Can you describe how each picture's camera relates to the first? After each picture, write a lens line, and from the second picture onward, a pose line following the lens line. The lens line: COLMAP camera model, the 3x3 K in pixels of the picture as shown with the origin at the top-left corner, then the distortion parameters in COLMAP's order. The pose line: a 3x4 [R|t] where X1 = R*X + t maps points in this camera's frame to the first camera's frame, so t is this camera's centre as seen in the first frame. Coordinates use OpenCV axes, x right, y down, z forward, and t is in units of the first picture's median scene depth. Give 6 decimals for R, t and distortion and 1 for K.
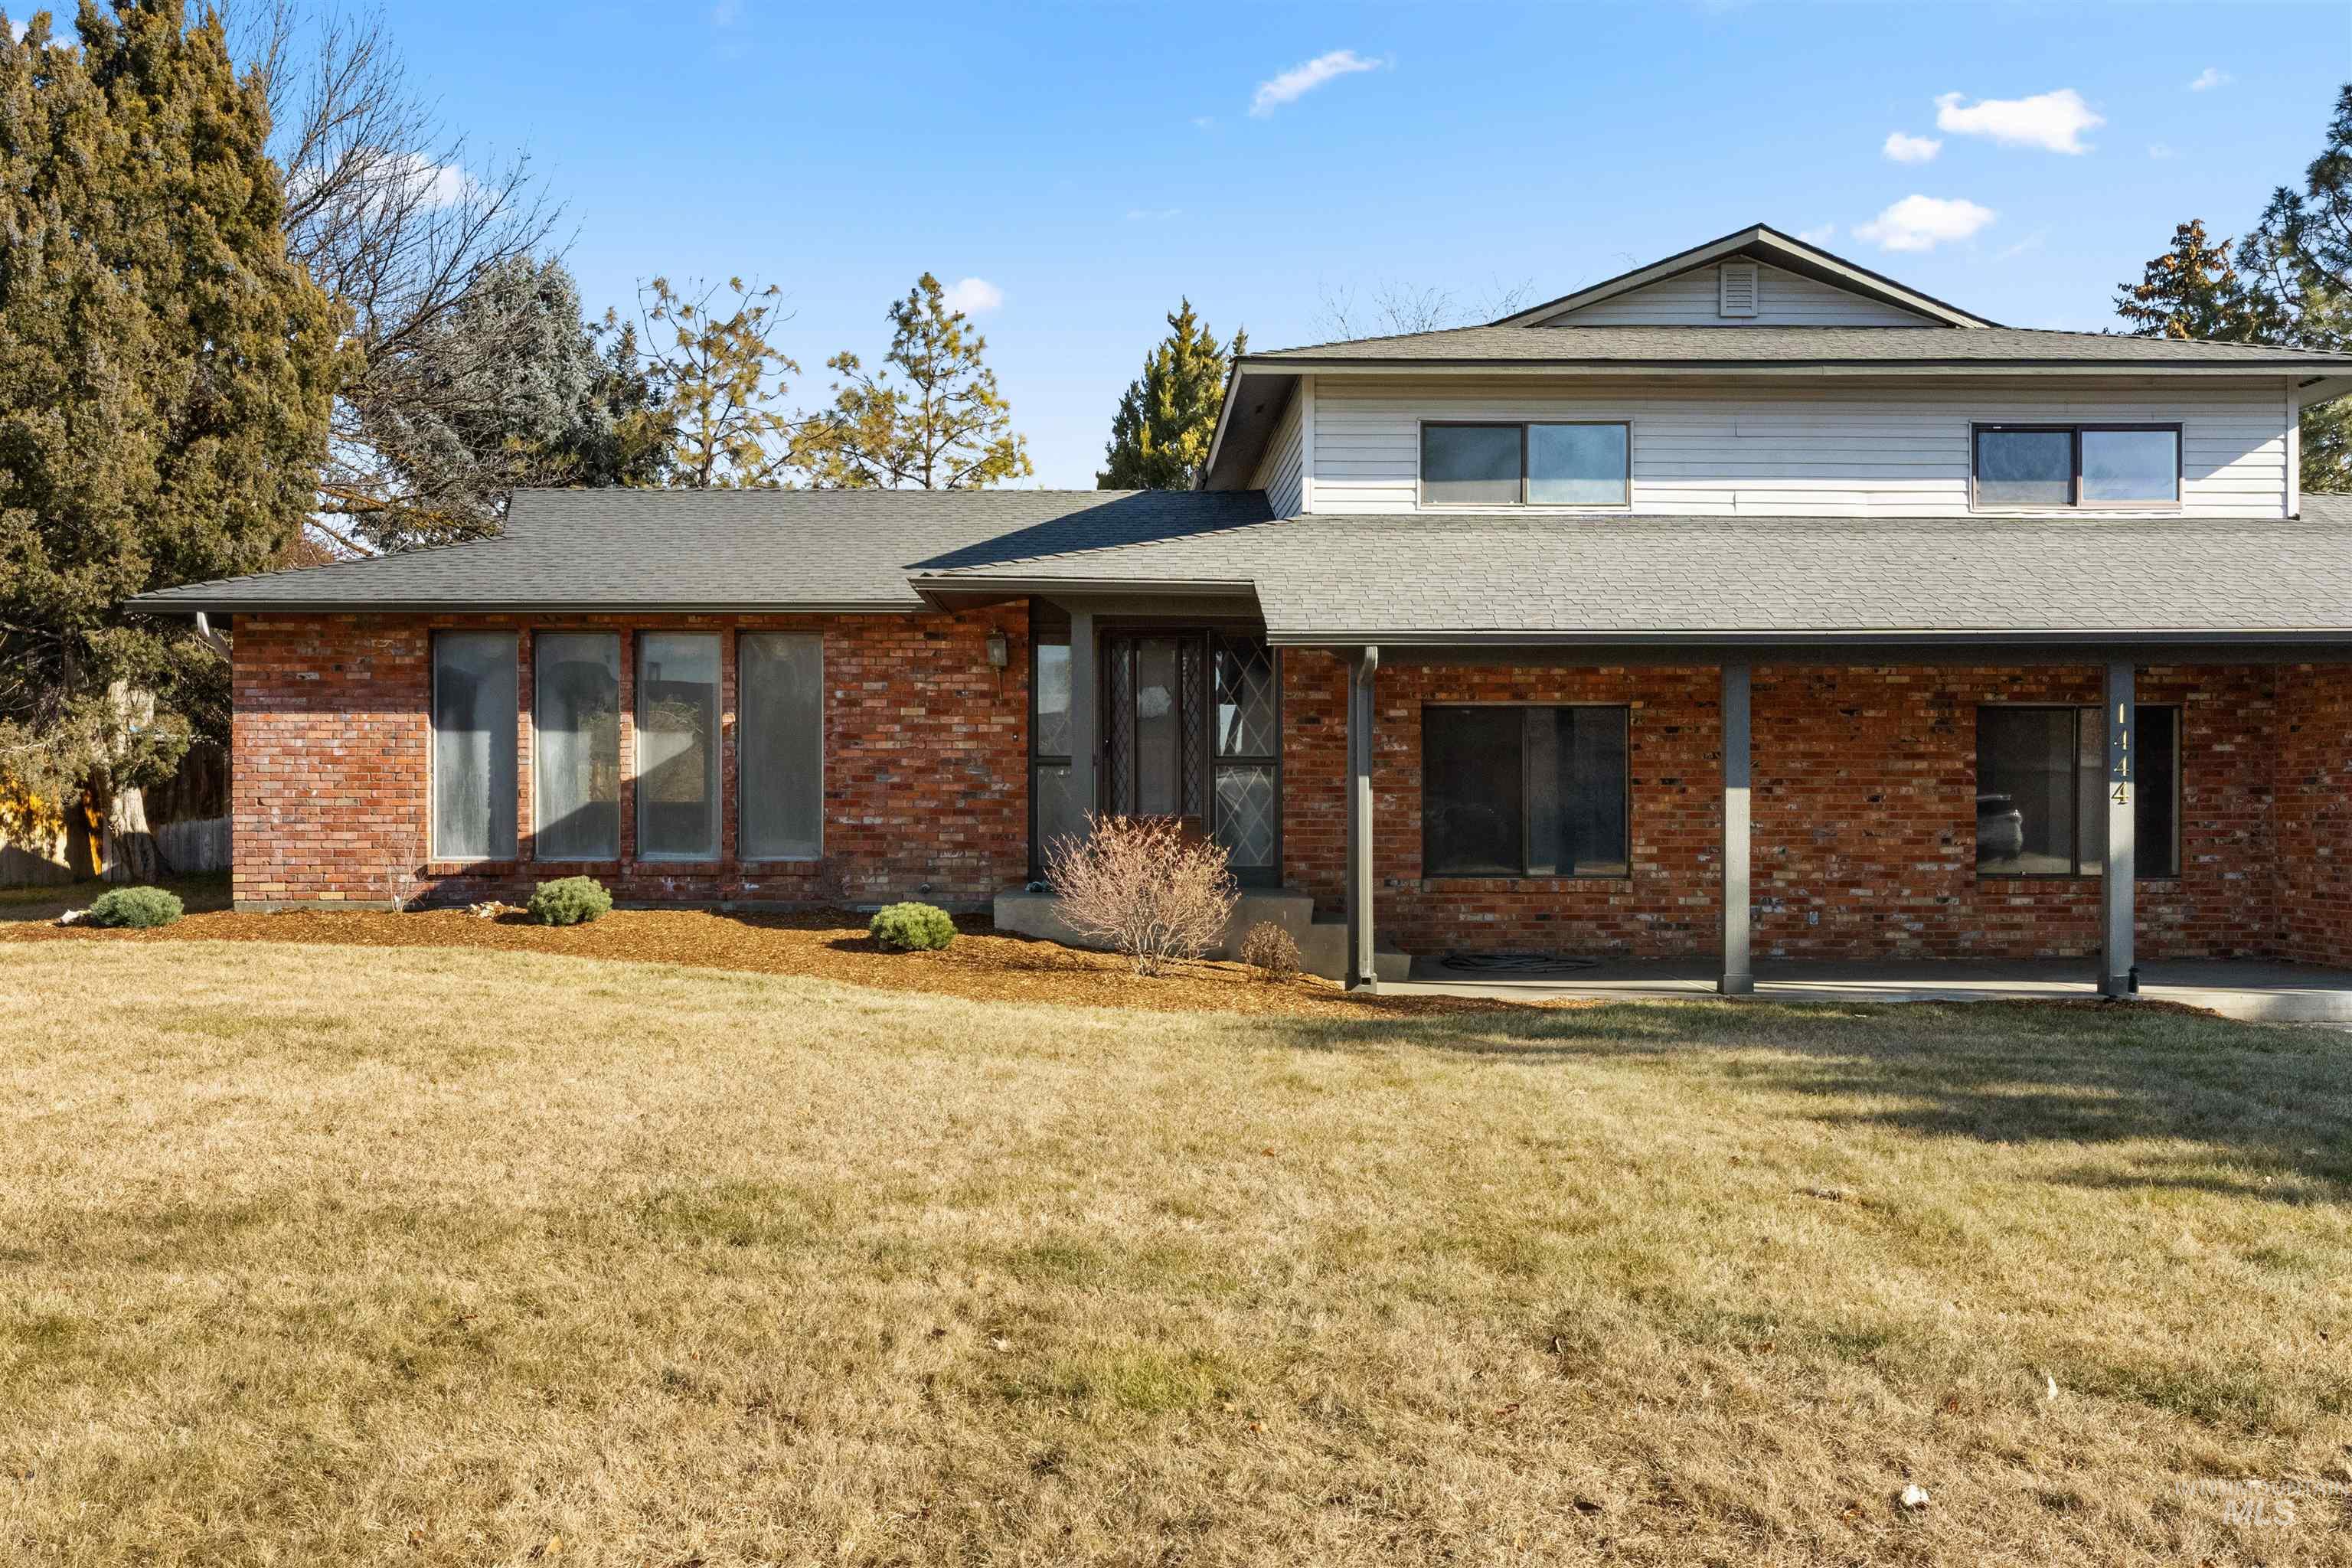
lens RADIAL K [[2196.6, 0, 1175.5], [0, 2196.6, 786.1], [0, 0, 1]] dist [-0.011392, 0.000000]
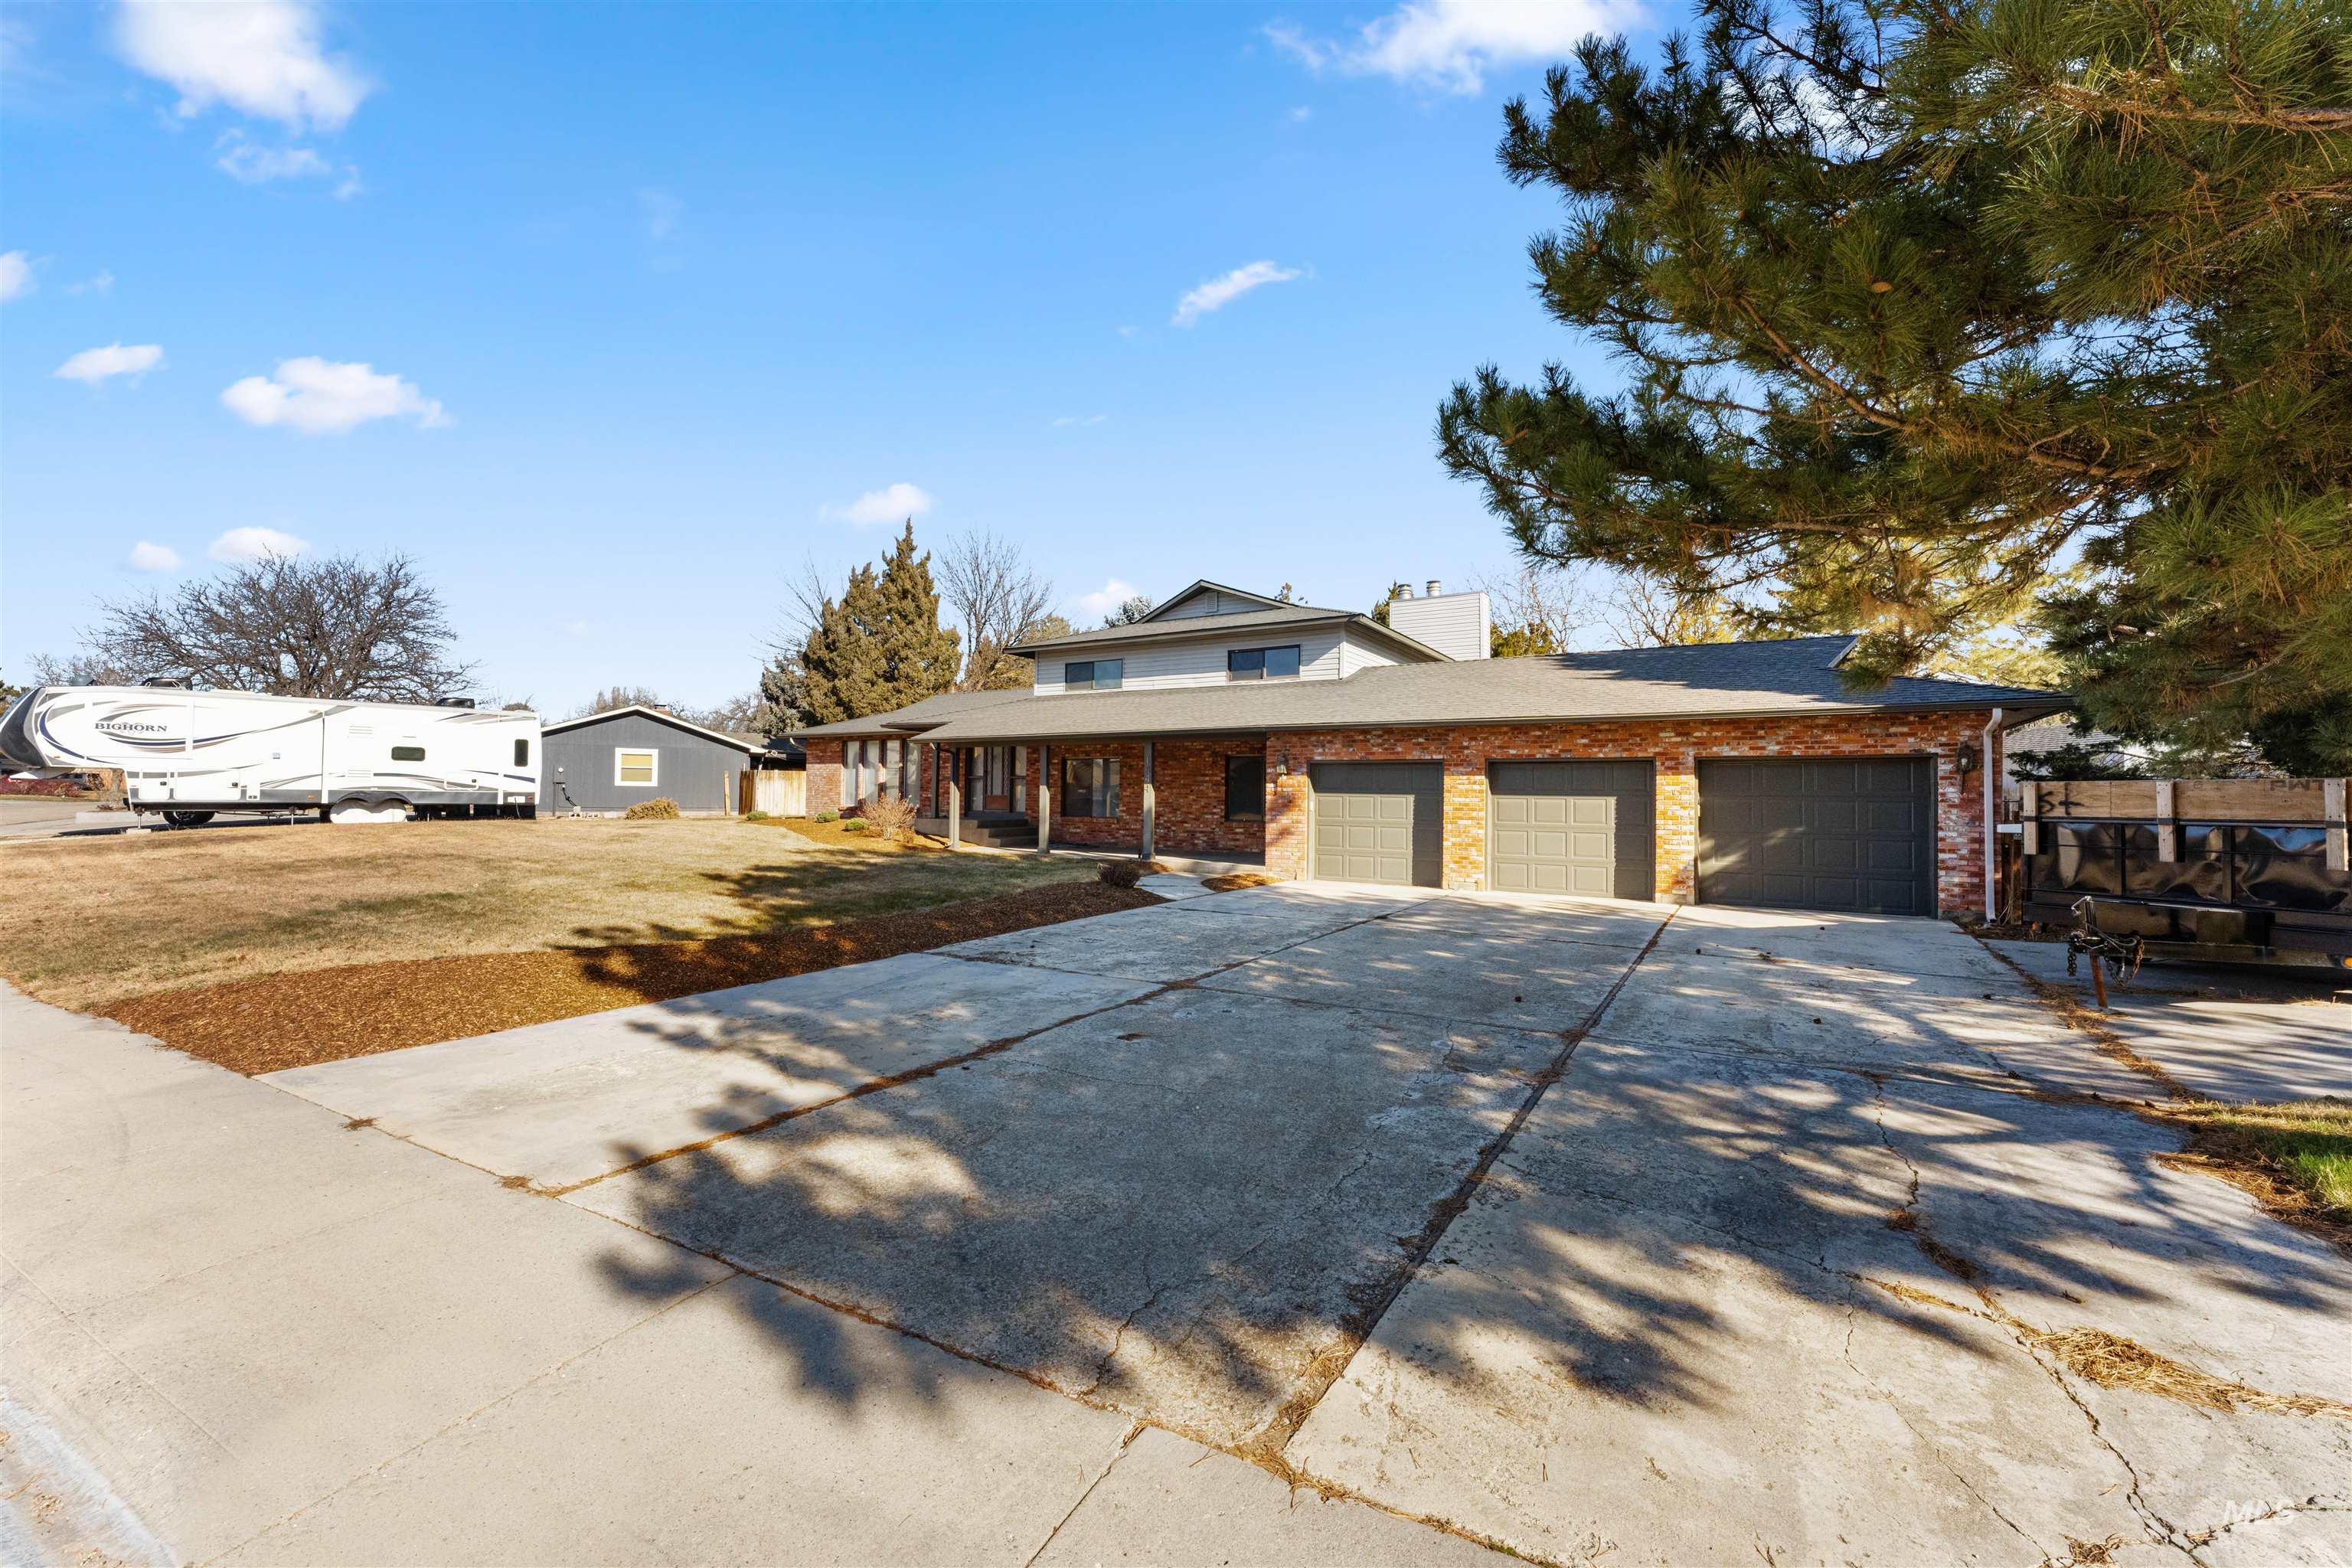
lens RADIAL K [[955.5, 0, 1164.8], [0, 955.5, 768.8], [0, 0, 1]] dist [-0.012015, 0.000456]
pose [[0.840551, -0.005997, -0.541699, 0.930794], [-0.006066, 0.999772, -0.020480, 0.002737], [0.541699, 0.020500, 0.840323, -0.015045]]
